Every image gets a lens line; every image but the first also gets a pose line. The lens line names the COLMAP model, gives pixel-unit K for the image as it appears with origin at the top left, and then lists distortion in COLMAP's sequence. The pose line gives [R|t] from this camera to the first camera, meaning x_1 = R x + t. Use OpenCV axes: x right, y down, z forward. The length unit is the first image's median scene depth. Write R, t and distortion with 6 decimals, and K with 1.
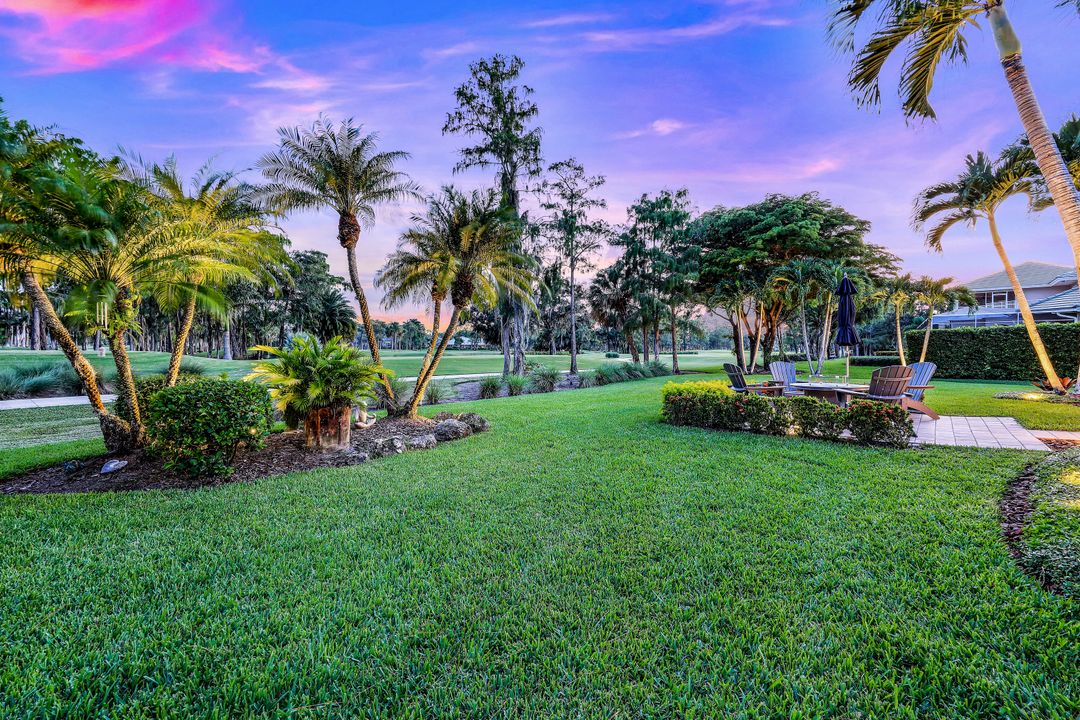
lens RADIAL K [[441.2, 0, 532.6], [0, 441.2, 354.8], [0, 0, 1]] dist [-0.000653, 0.000052]
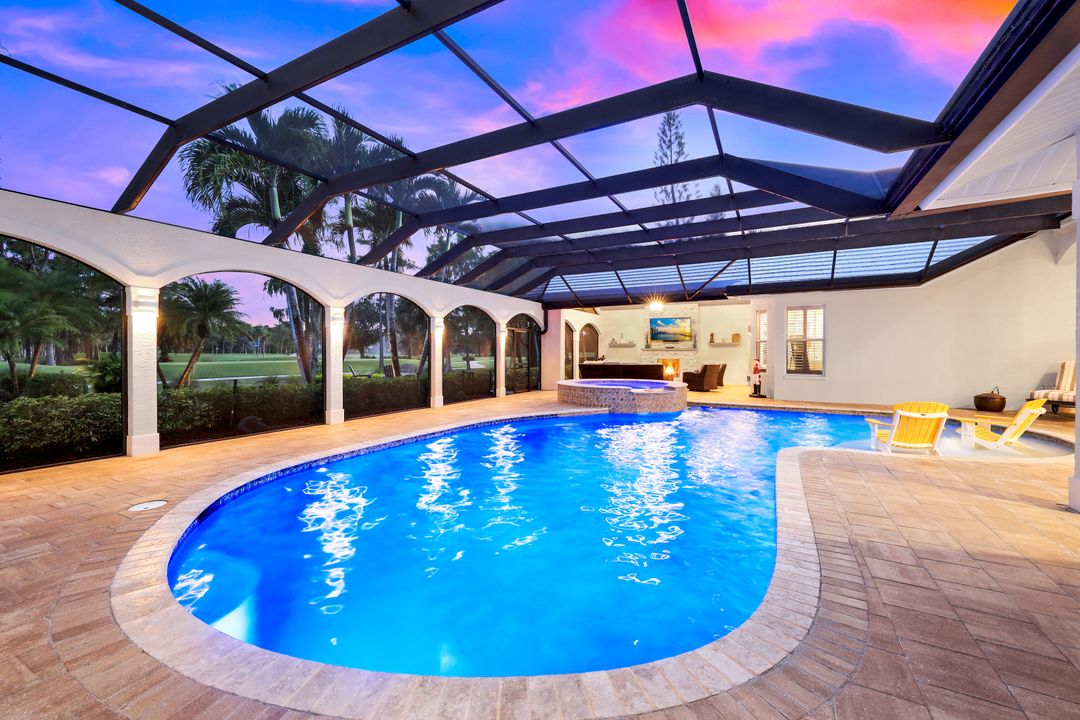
lens RADIAL K [[441.2, 0, 539.5], [0, 441.2, 358.2], [0, 0, 1]] dist [-0.000653, 0.000052]
pose [[0.978639, -0.003880, 0.205548, 0.329251], [0.003250, 0.999989, 0.003401, -0.006043], [-0.205559, -0.002660, 0.978641, -0.459772]]
